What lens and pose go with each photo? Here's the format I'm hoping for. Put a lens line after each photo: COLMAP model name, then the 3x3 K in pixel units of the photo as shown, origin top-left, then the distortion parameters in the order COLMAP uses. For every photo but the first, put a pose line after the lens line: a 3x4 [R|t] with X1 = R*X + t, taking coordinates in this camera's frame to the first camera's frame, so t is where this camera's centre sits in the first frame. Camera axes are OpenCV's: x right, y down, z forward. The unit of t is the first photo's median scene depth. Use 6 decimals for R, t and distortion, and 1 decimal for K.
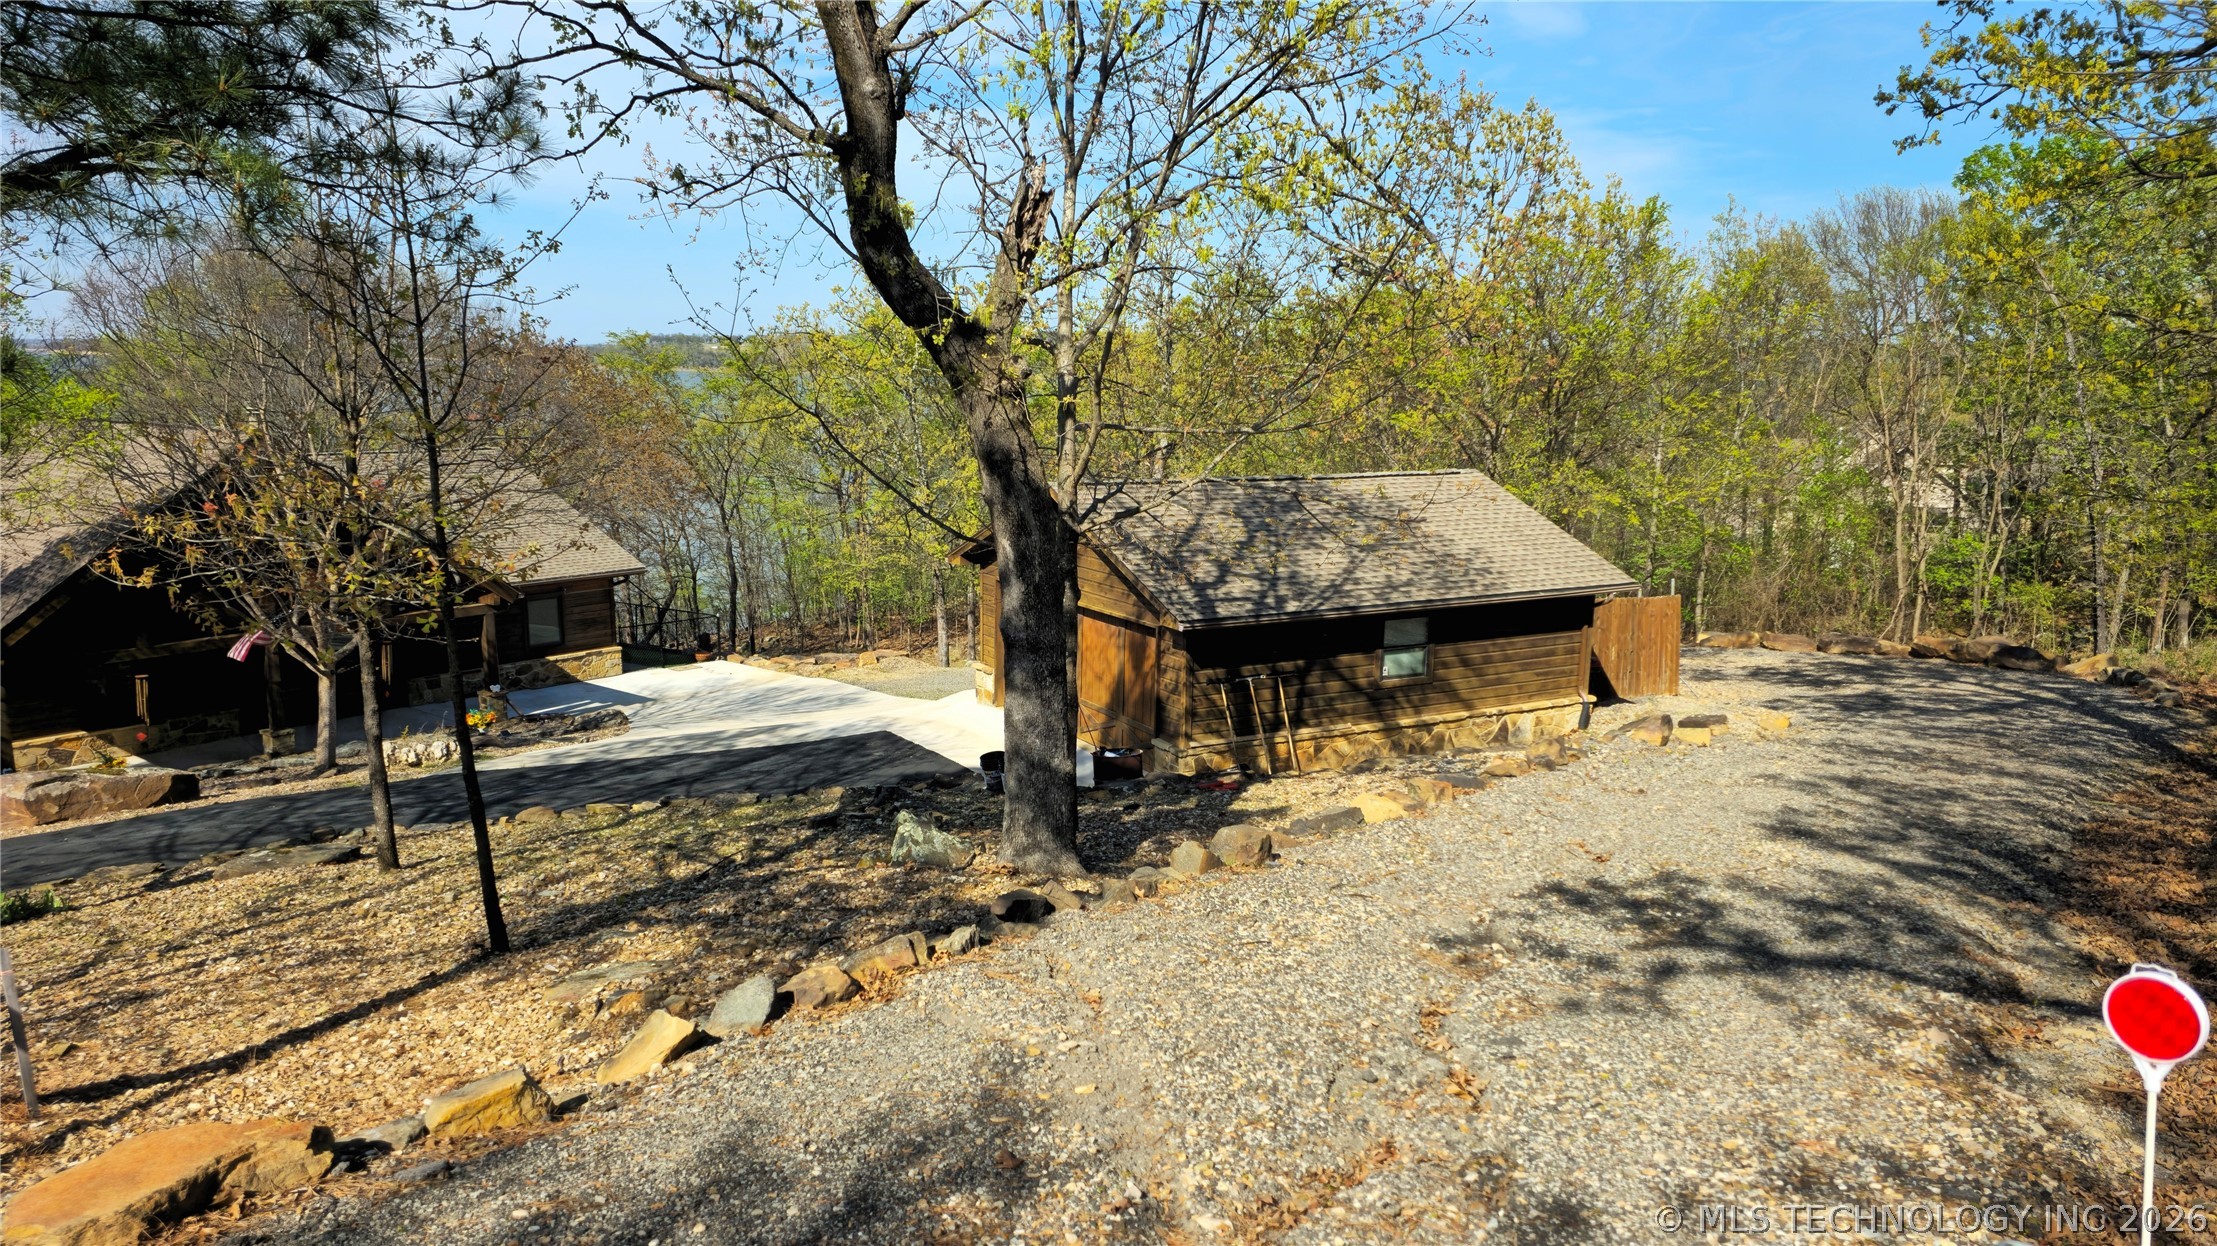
lens RADIAL K [[1478.1, 0, 1108.8], [0, 1478.1, 620.8], [0, 0, 1]] dist [0.034170, -0.004529]
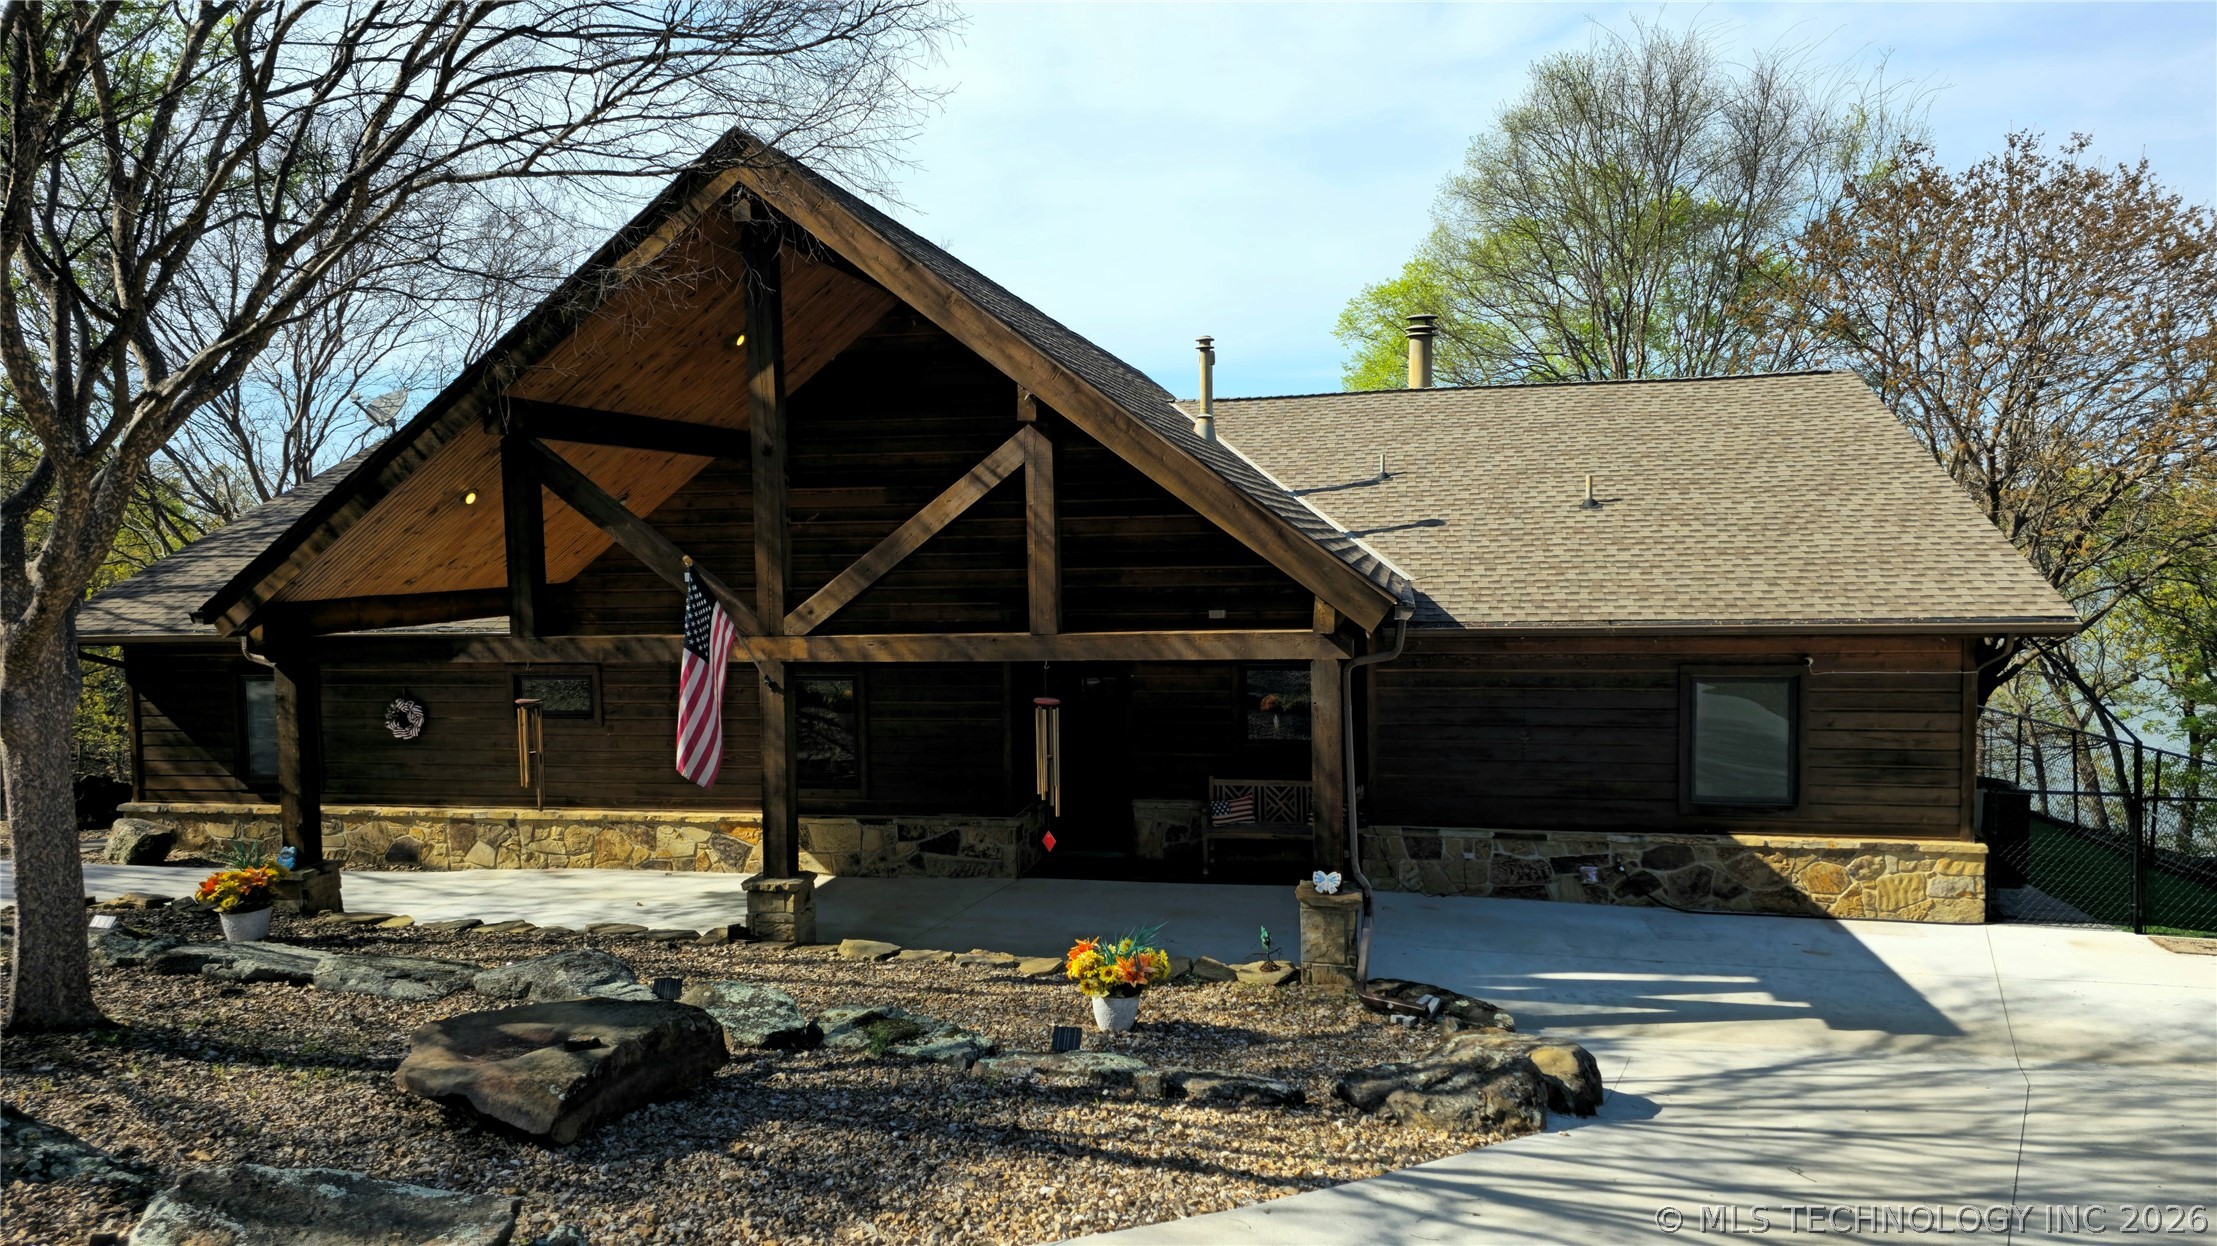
lens RADIAL K [[1478.1, 0, 1104.6], [0, 1478.1, 618.7], [0, 0, 1]] dist [0.034170, -0.004529]
pose [[0.460241, 0.035904, -0.887068, -0.149354], [-0.131556, 0.990909, -0.028149, 0.002184], [0.877993, 0.129655, 0.460780, 0.854758]]
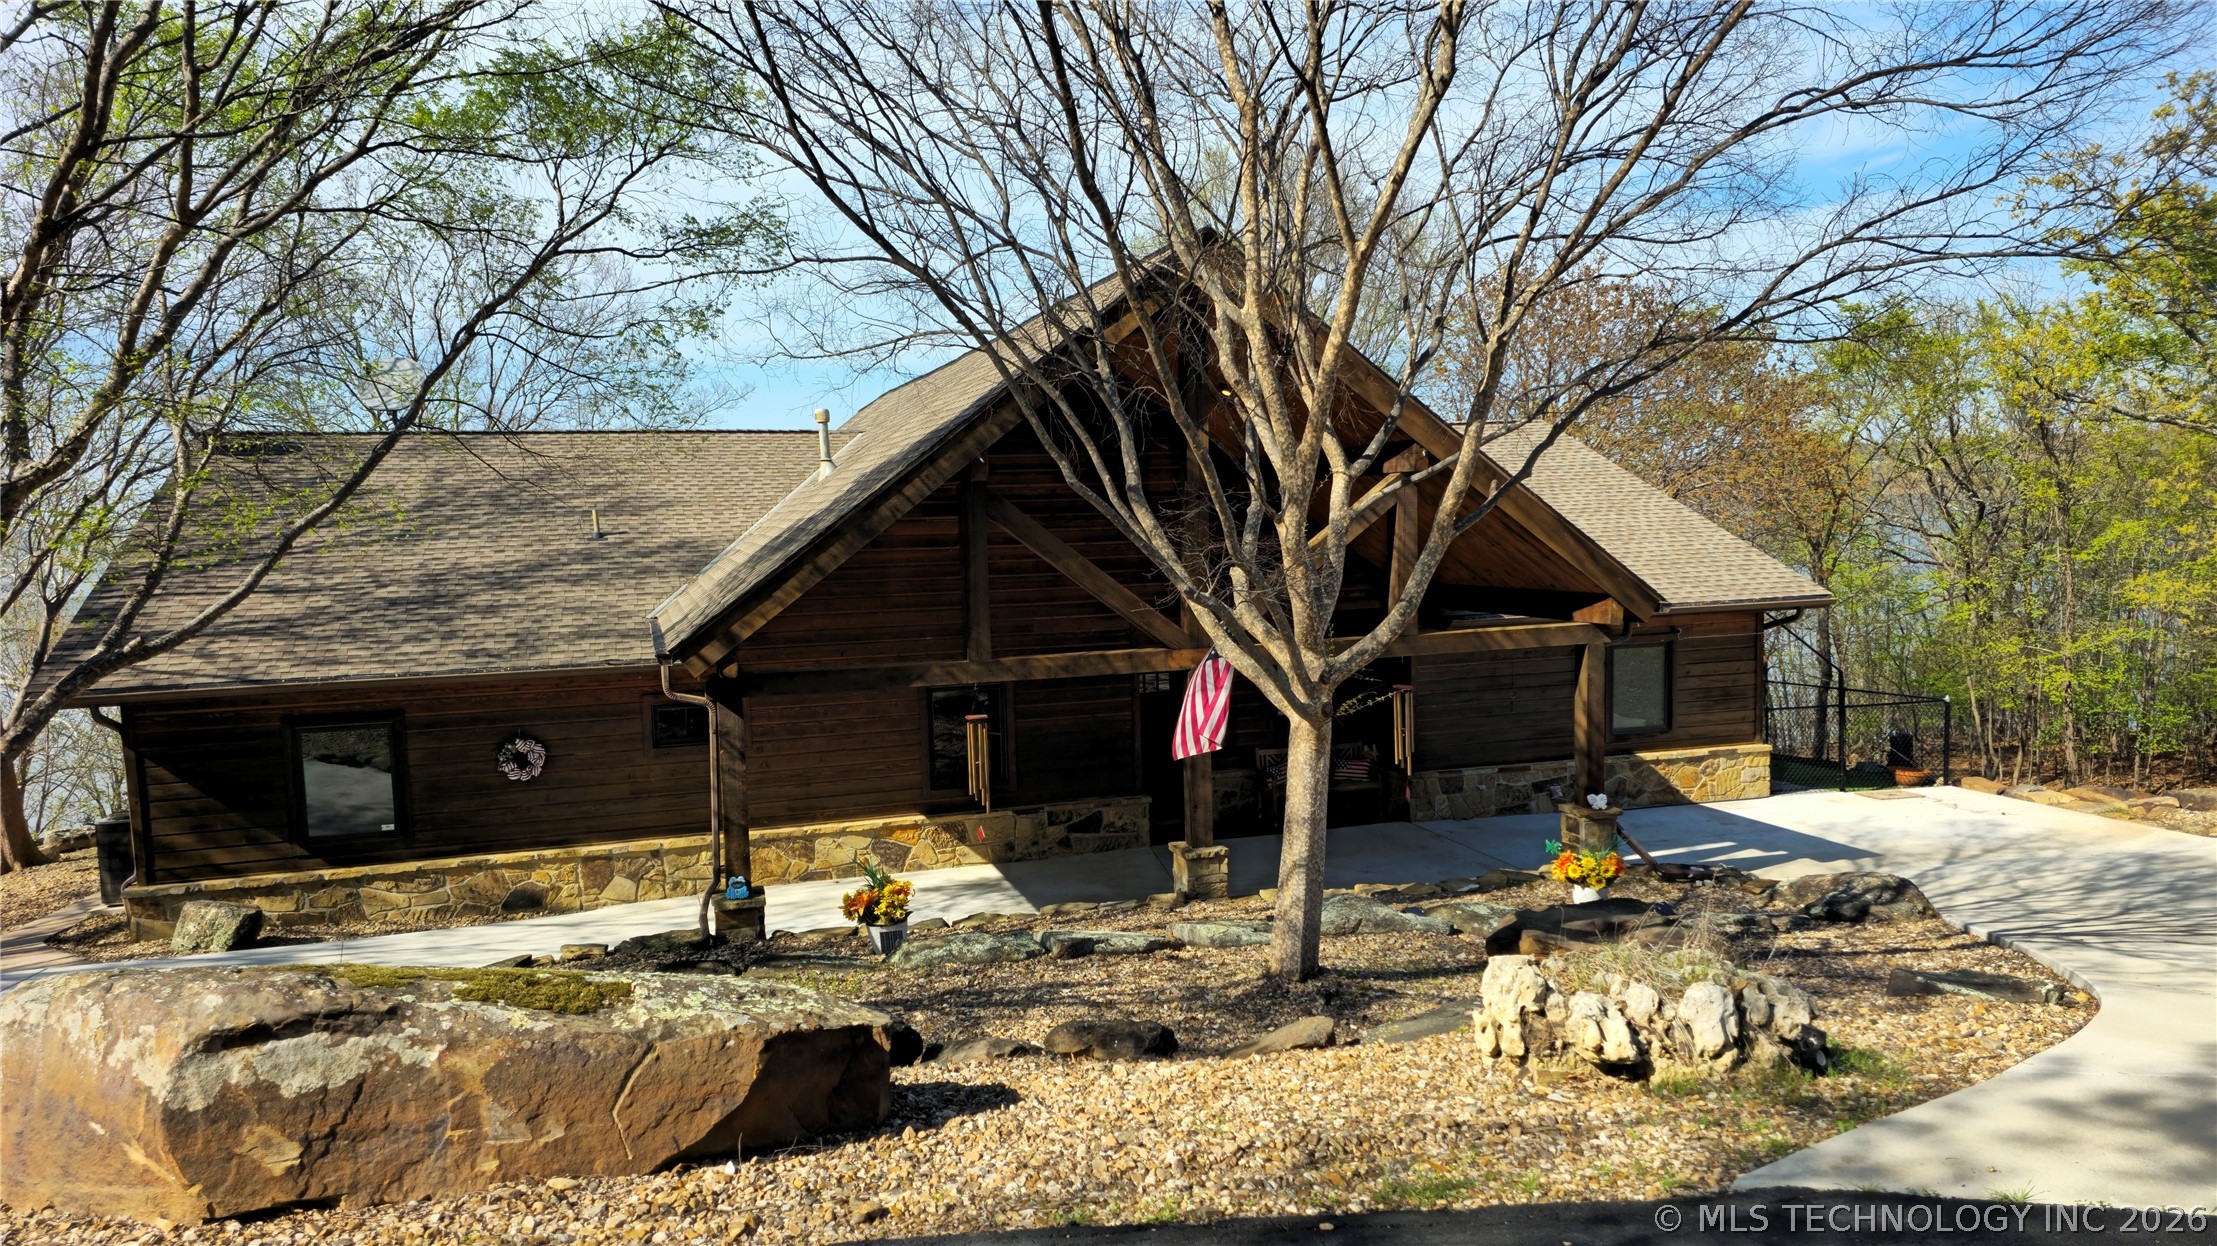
lens RADIAL K [[1478.1, 0, 1101.8], [0, 1478.1, 623.4], [0, 0, 1]] dist [0.034170, -0.004529]
pose [[0.827145, 0.015031, -0.561788, -0.299214], [-0.063825, 0.995687, -0.067333, 0.033257], [0.558353, 0.091550, 0.824537, 0.552763]]
